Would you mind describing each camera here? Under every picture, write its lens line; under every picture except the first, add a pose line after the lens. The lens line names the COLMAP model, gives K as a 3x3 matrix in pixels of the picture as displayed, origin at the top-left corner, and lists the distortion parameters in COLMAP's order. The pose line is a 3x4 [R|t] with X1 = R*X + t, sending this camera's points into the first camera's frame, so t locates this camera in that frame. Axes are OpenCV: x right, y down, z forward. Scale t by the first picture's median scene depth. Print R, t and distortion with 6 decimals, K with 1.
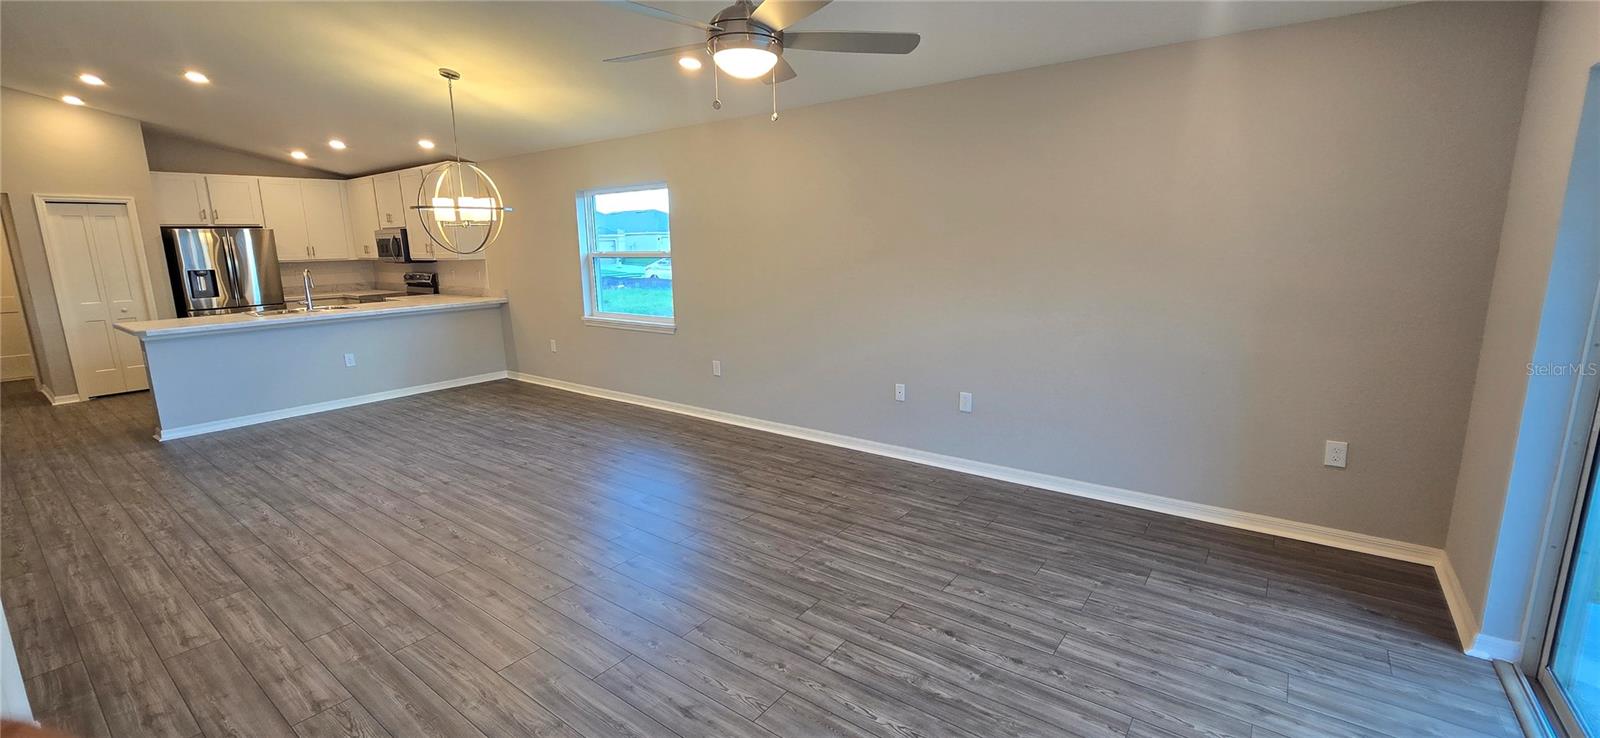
lens RADIAL K [[654.7, 0, 800.0], [0, 654.7, 369.0], [0, 0, 1]] dist [-0.001631, -0.000095]
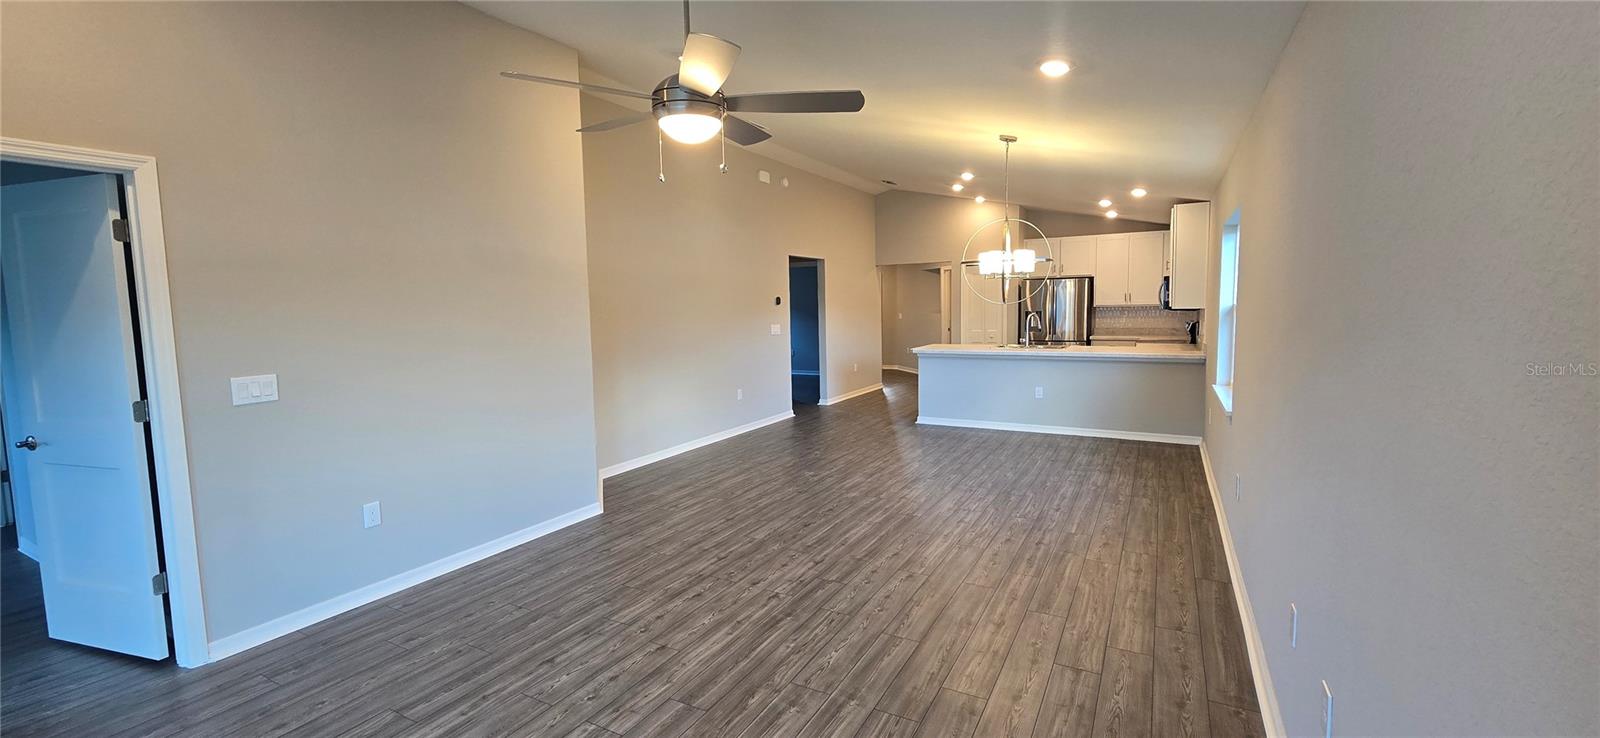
lens RADIAL K [[654.7, 0, 800.0], [0, 654.7, 369.0], [0, 0, 1]] dist [-0.001631, -0.000095]
pose [[0.140095, 0.114352, -0.983513, 0.580651], [-0.176274, 0.980321, 0.088872, -0.127875], [0.974321, 0.160917, 0.157495, 0.630137]]
